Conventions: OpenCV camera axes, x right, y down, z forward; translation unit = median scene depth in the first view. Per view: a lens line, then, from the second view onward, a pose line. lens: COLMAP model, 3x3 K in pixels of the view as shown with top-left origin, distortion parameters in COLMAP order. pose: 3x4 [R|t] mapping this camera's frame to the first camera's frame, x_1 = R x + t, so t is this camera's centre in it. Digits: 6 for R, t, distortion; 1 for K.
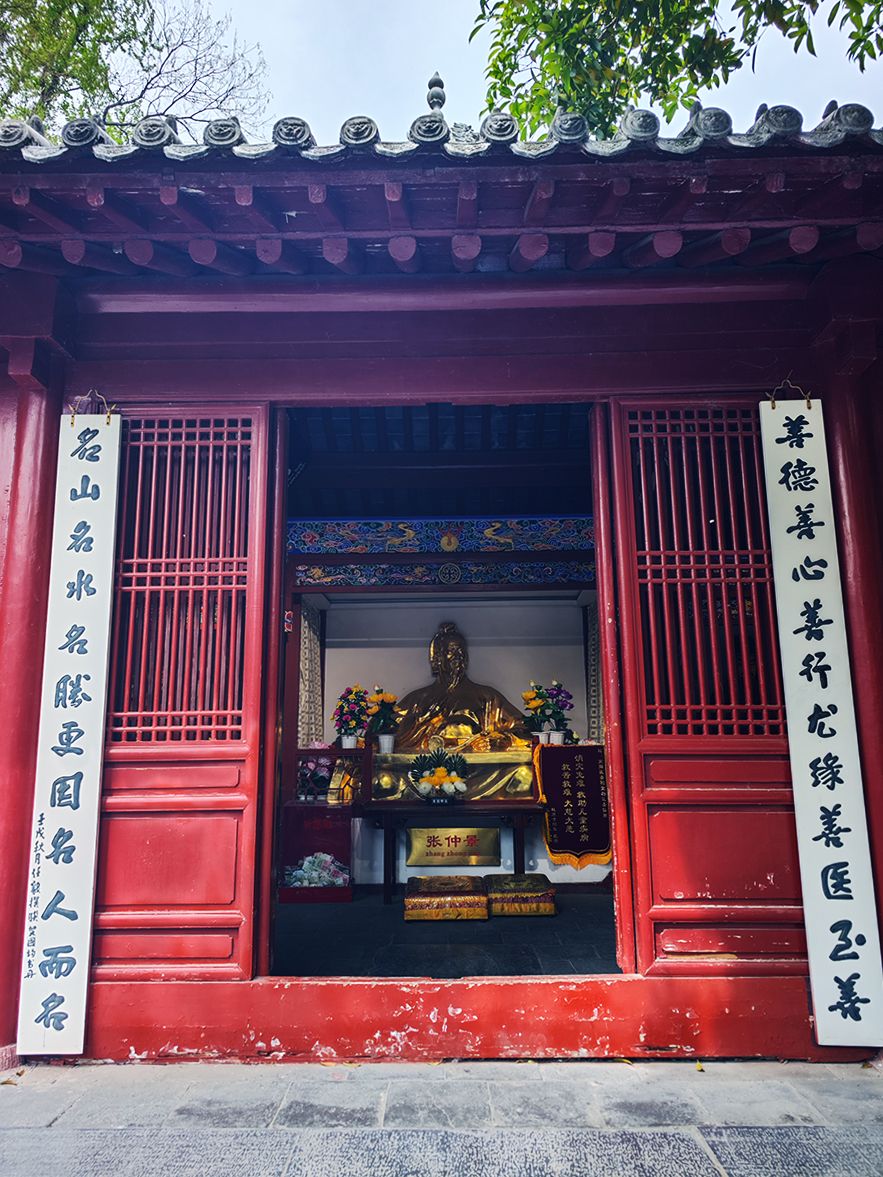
lens RADIAL K [[792.9, 0, 441.0], [0, 792.9, 589.2], [0, 0, 1]] dist [0.007683, 0.000005]
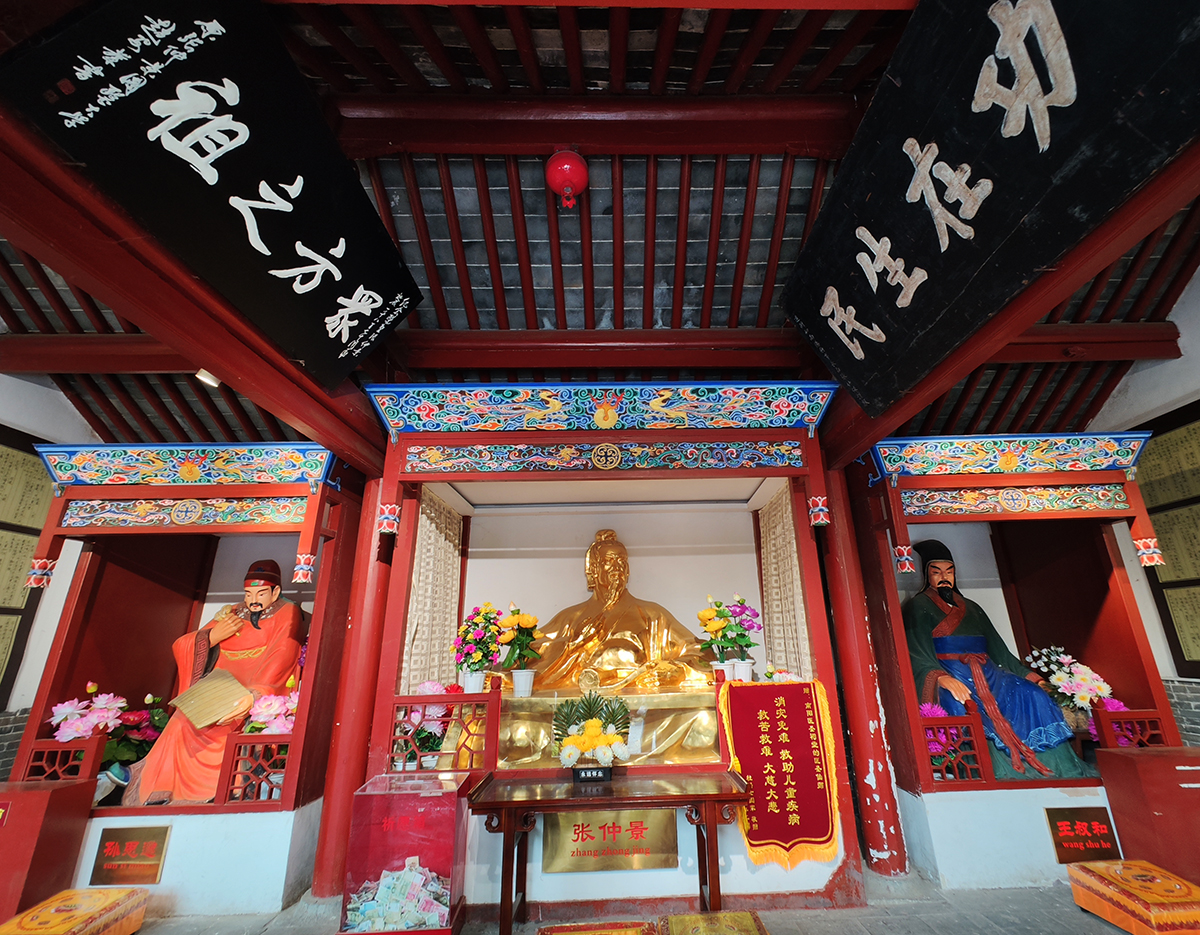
lens RADIAL K [[537.9, 0, 631.1], [0, 537.9, 462.5], [0, 0, 1]] dist [-0.002493, 0.000138]
pose [[0.998908, 0.000907, 0.046714, 0.010643], [0.004771, 0.992607, -0.121280, 0.049874], [-0.046479, 0.121371, 0.991518, 0.470863]]
